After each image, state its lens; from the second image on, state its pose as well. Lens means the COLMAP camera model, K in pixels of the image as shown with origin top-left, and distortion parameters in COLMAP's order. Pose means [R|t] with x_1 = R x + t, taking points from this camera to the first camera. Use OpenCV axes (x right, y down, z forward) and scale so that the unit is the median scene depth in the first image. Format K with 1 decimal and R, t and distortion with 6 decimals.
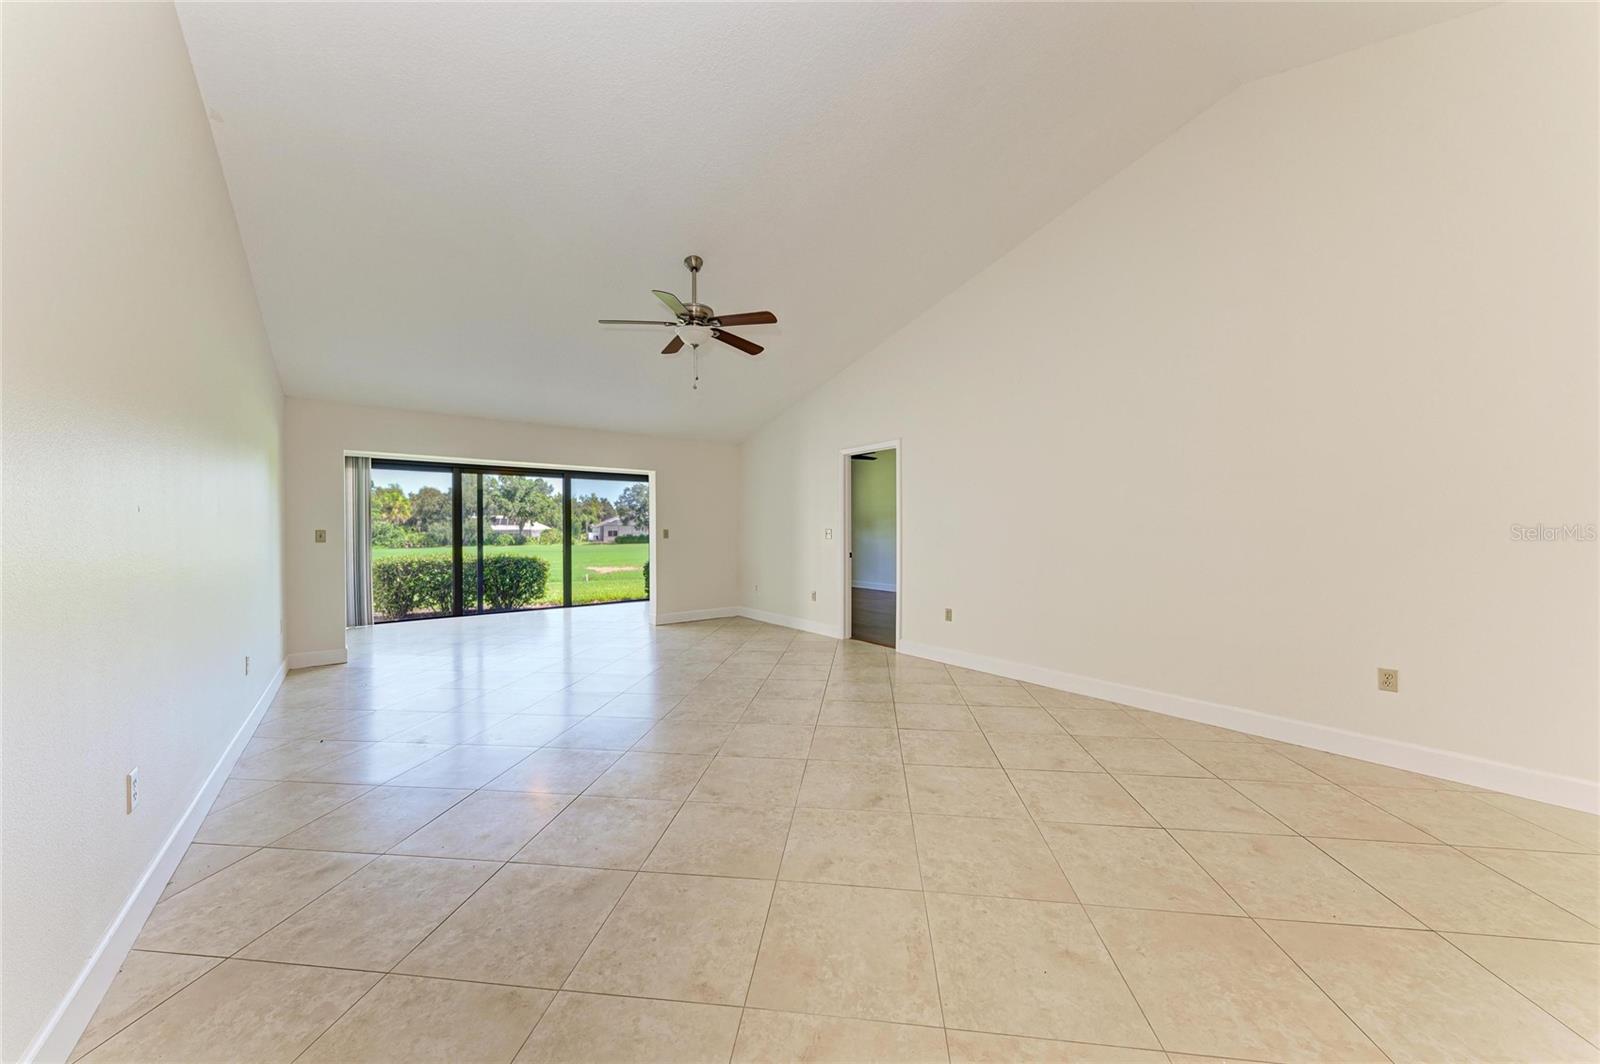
lens RADIAL K [[544.3, 0, 802.3], [0, 544.3, 529.8], [0, 0, 1]] dist [0.022790, -0.005868]
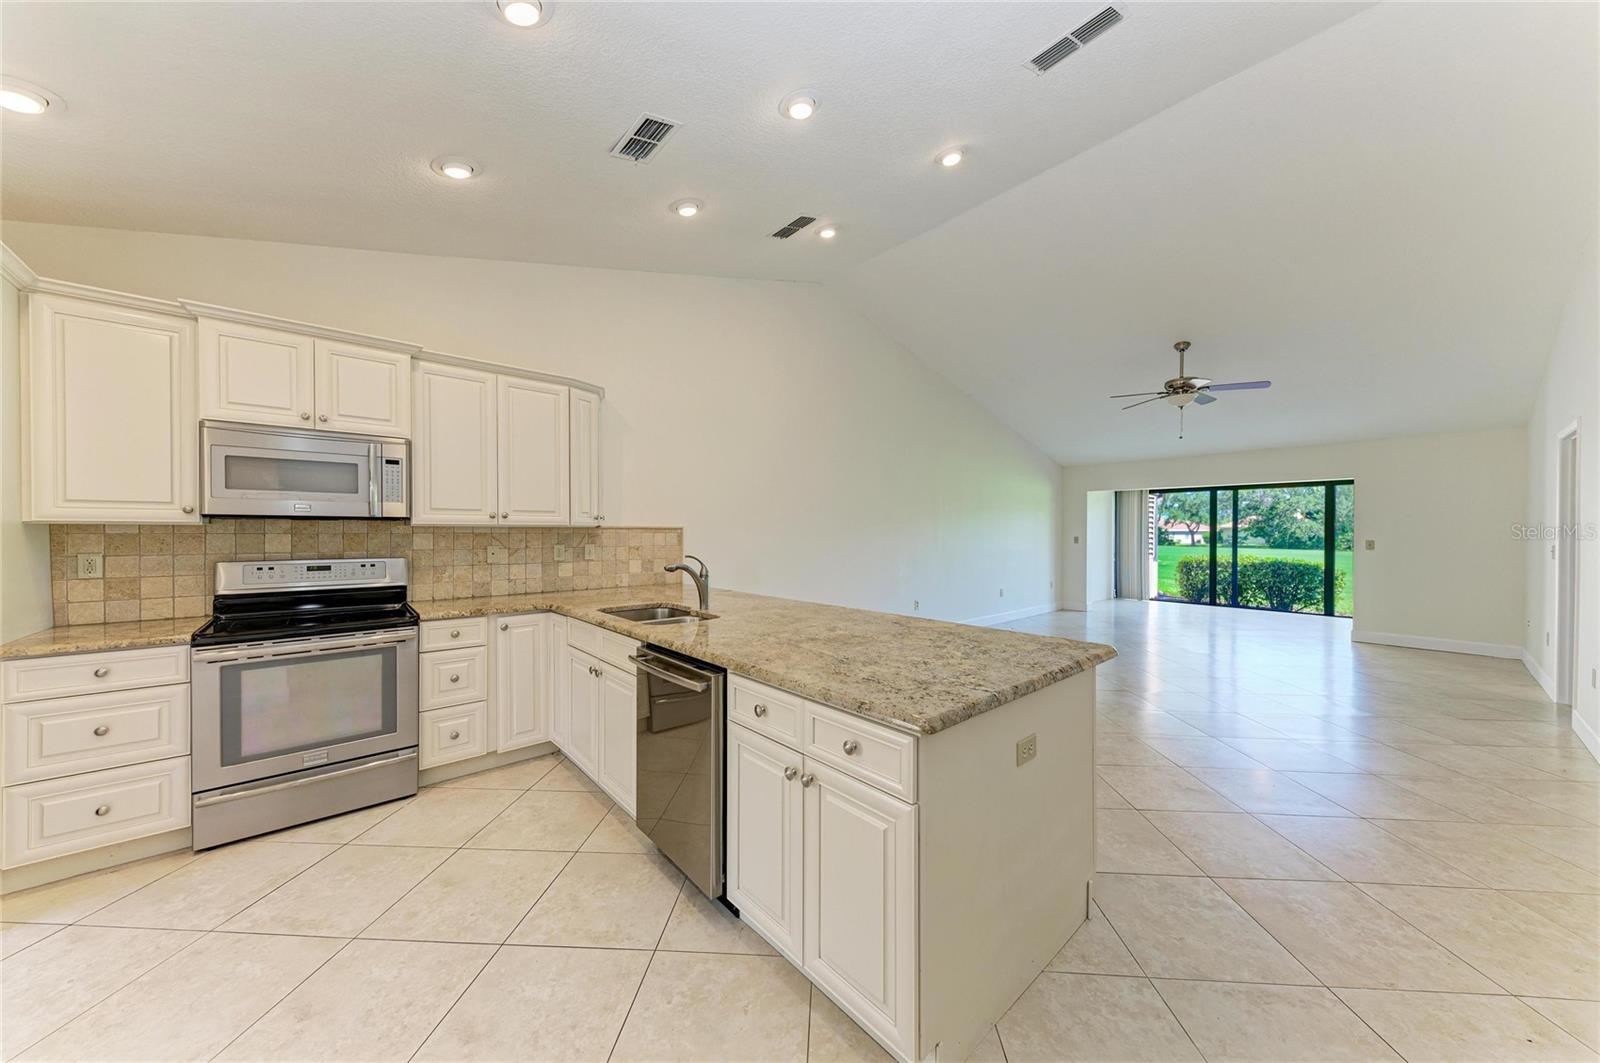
lens RADIAL K [[542.0, 0, 801.0], [0, 542.0, 533.6], [0, 0, 1]] dist [0.023225, -0.005950]
pose [[0.055247, 0.010721, -0.998415, 0.518874], [-0.003208, 0.999939, 0.010560, -0.015278], [0.998468, 0.002619, 0.055278, -0.007907]]
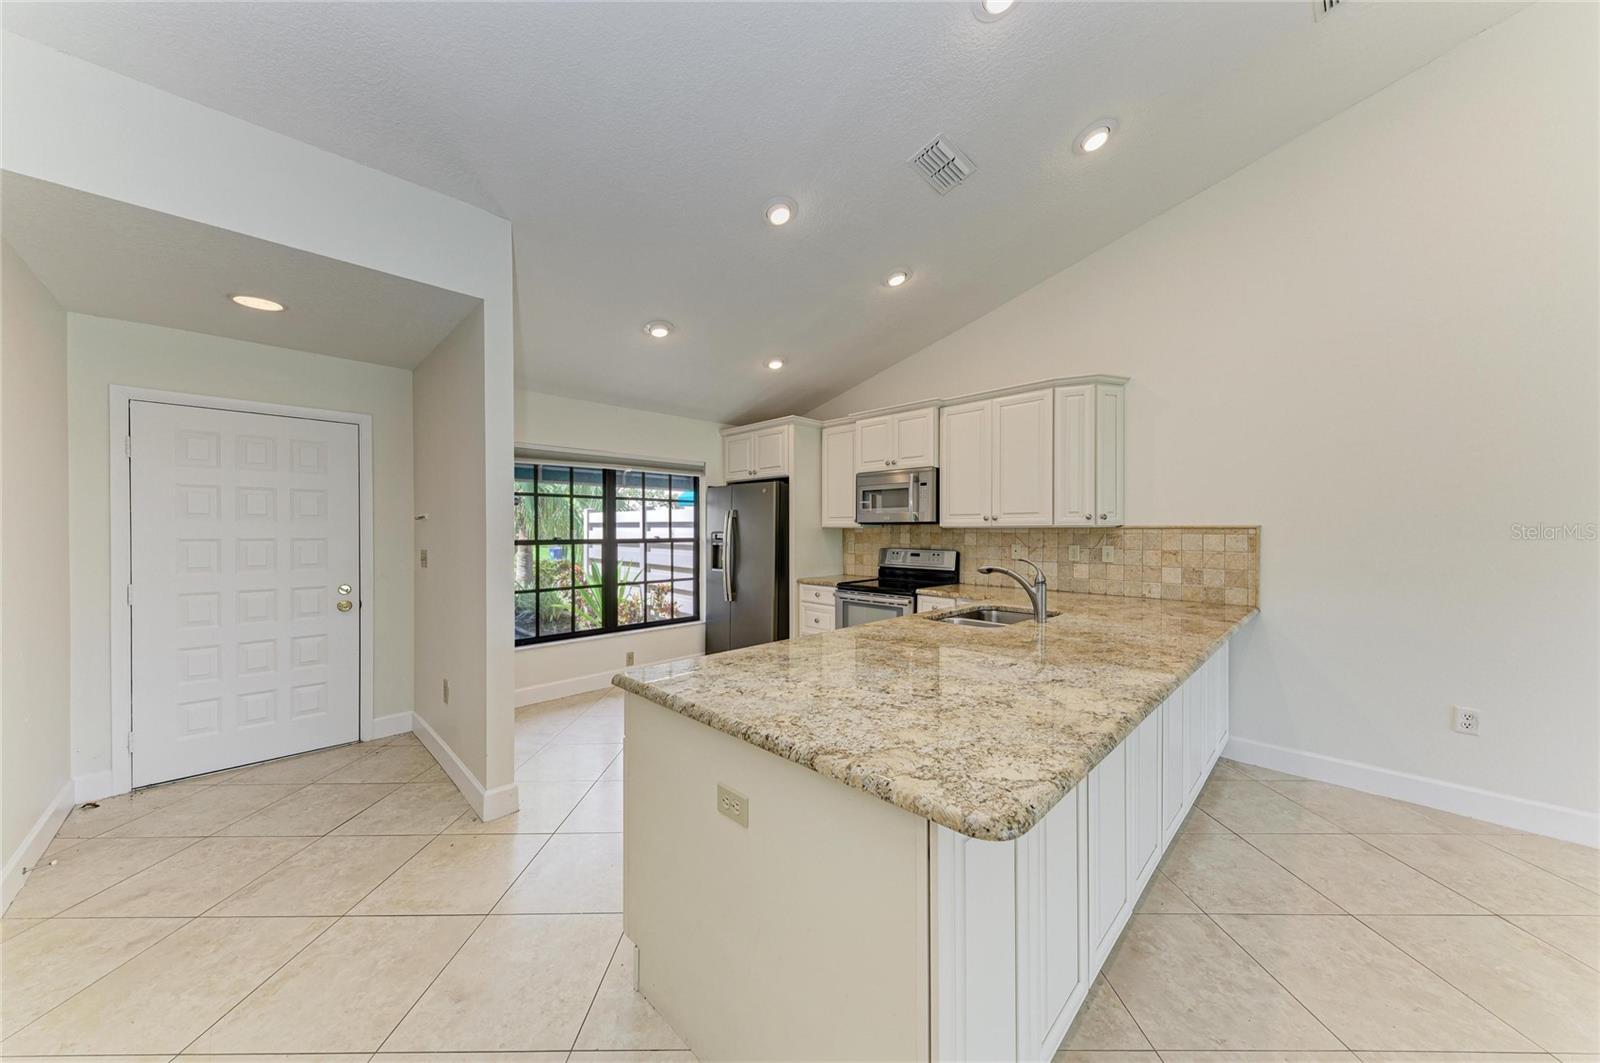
lens RADIAL K [[542.0, 0, 801.0], [0, 542.0, 533.6], [0, 0, 1]] dist [0.023225, -0.005950]
pose [[-0.993064, 0.006379, -0.117399, 0.334337], [0.005373, 0.999946, 0.008884, -0.015342], [0.117449, 0.008191, -0.993045, 0.232016]]
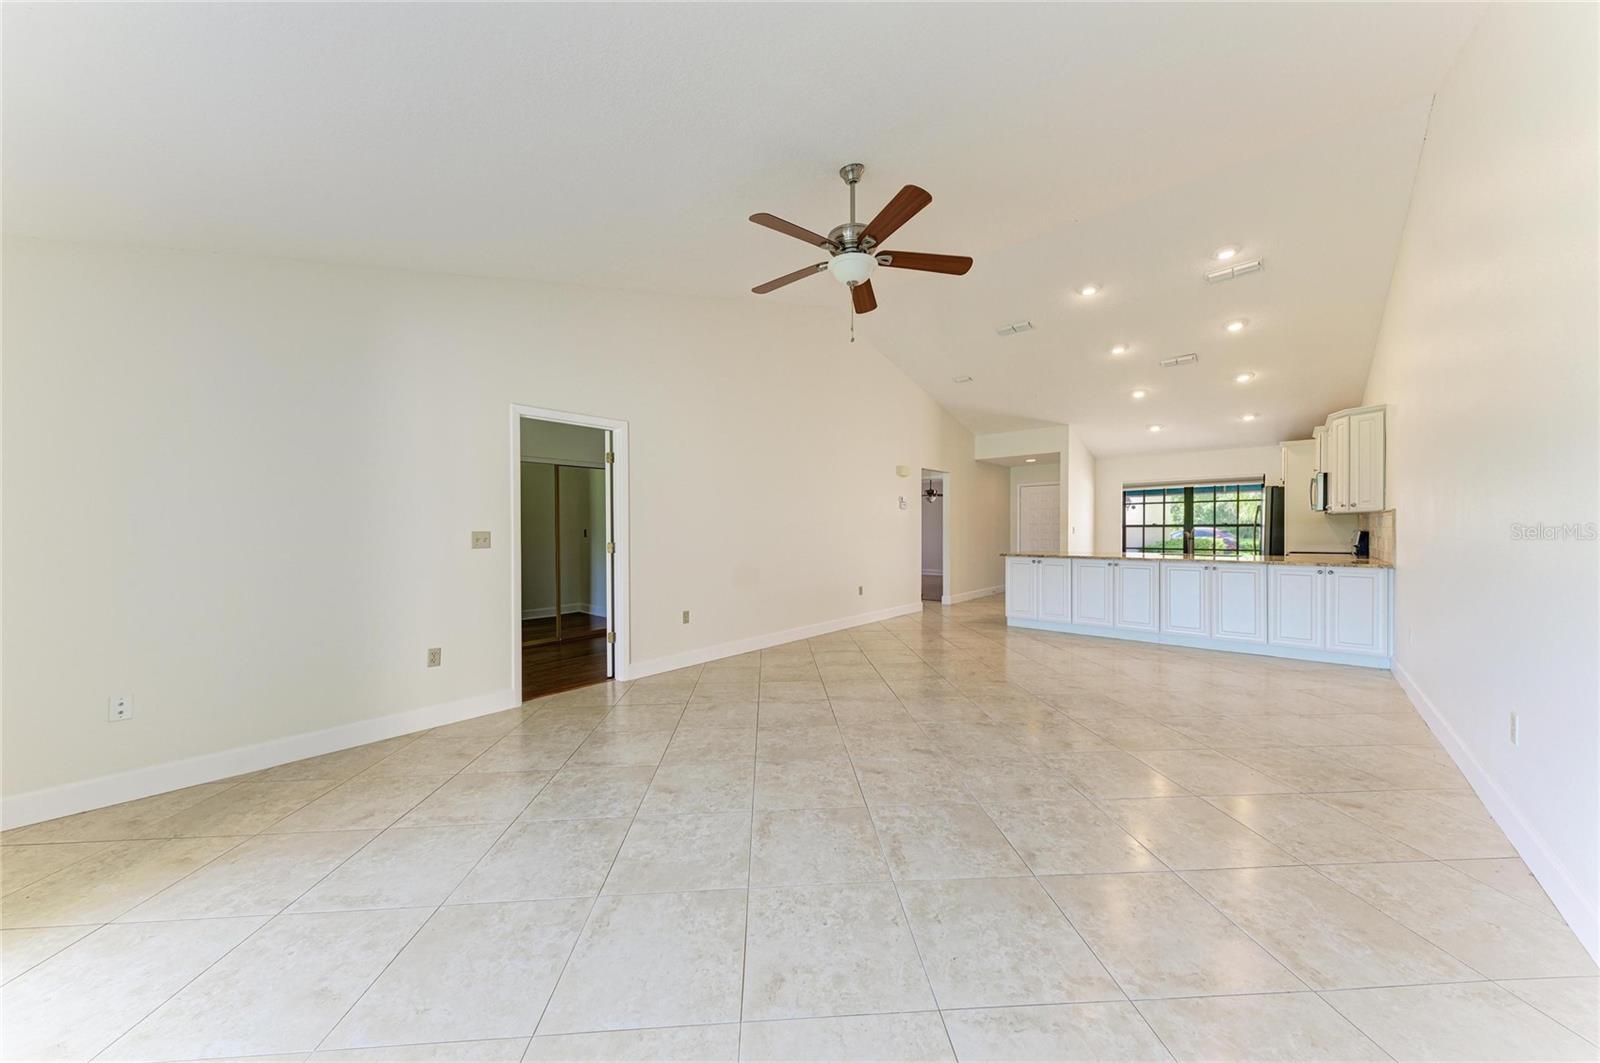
lens RADIAL K [[541.4, 0, 804.7], [0, 541.4, 535.4], [0, 0, 1]] dist [0.029765, -0.008481]
pose [[-0.183677, -0.006645, 0.982964, -0.427846], [0.007716, 0.999937, 0.008201, 0.000892], [-0.982956, 0.009091, -0.183614, 0.561289]]
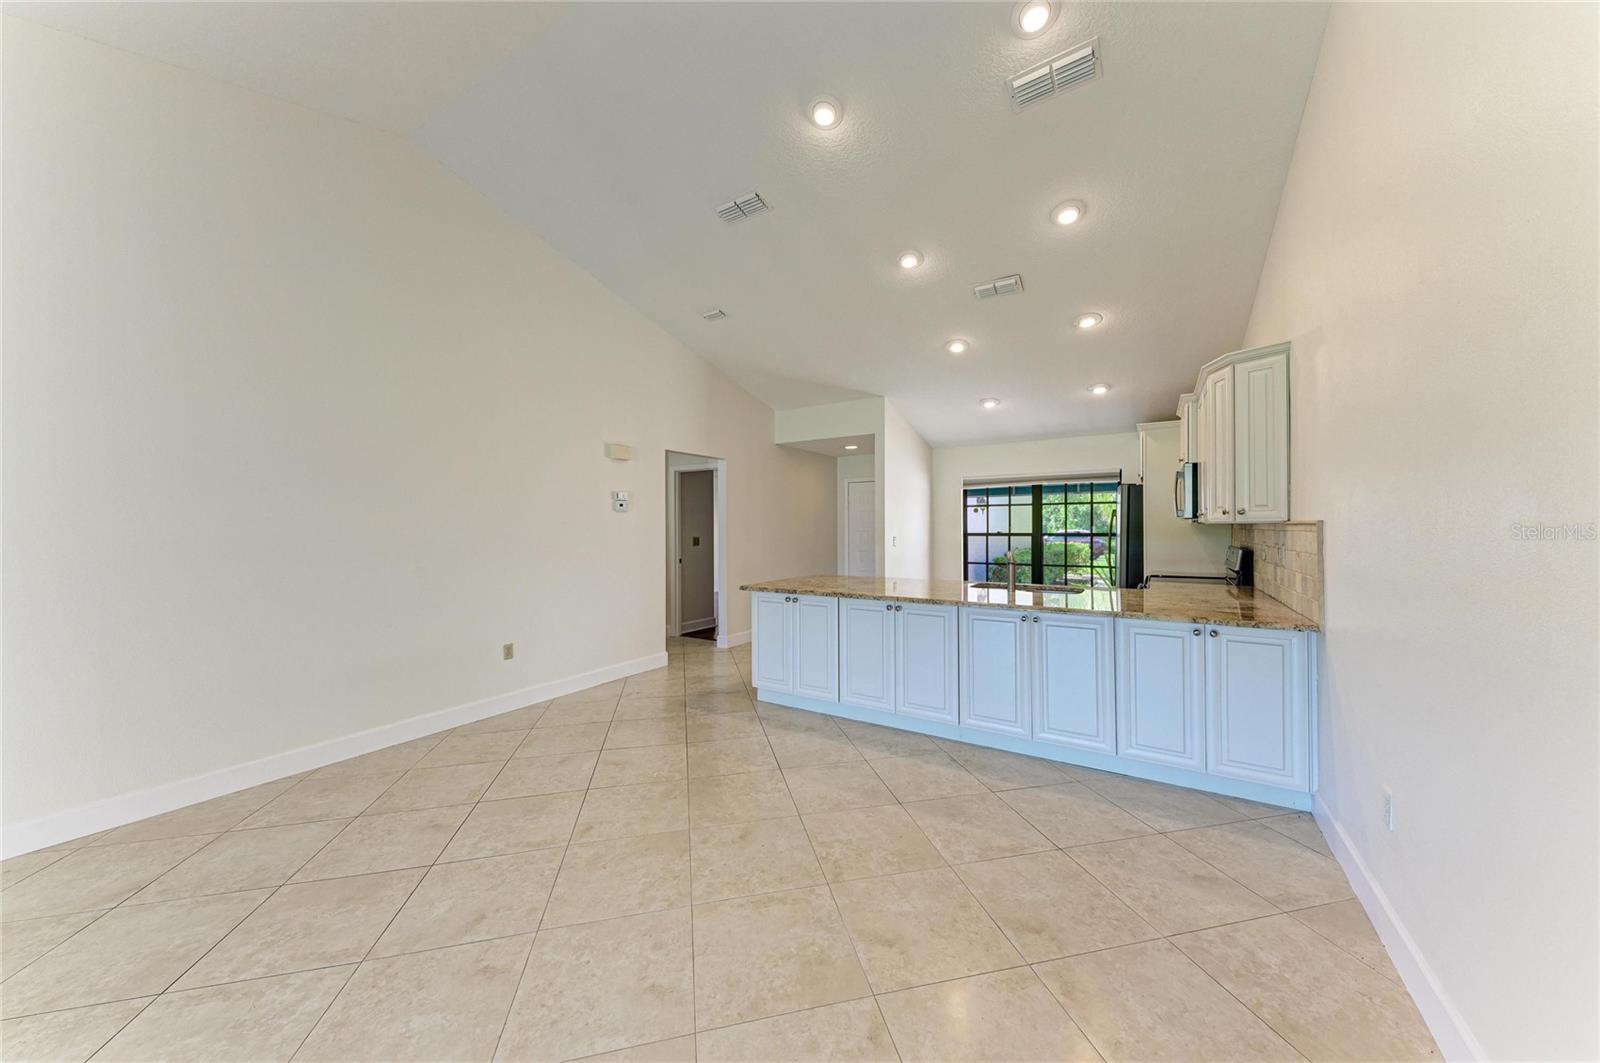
lens RADIAL K [[546.8, 0, 807.1], [0, 546.8, 528.3], [0, 0, 1]] dist [0.023702, -0.006204]
pose [[-0.340391, 0.005425, 0.940268, -0.186373], [0.008335, 0.999961, -0.002752, -0.013388], [-0.940247, 0.006900, -0.340423, 0.249831]]
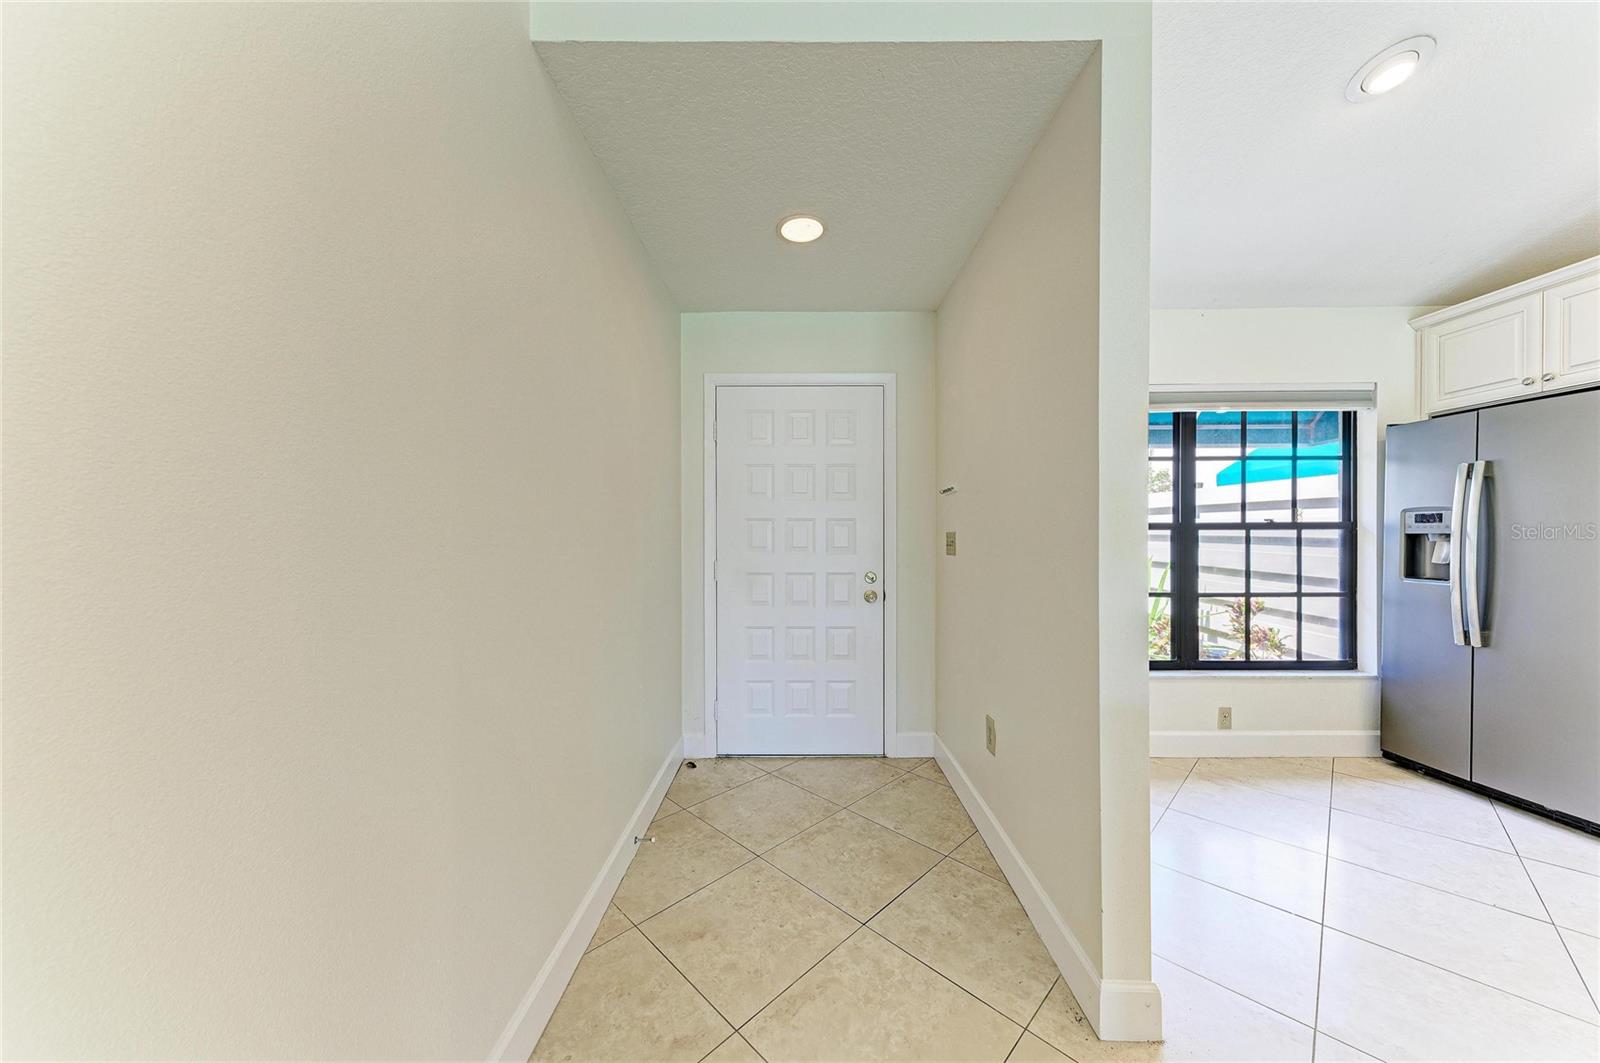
lens RADIAL K [[547.5, 0, 794.3], [0, 547.5, 533.7], [0, 0, 1]] dist [0.001213, 0.000123]
pose [[-0.778821, 0.004320, 0.627231, 0.439117], [0.007615, 0.999968, 0.002569, -0.001619], [-0.627200, 0.006777, -0.778829, 0.093978]]
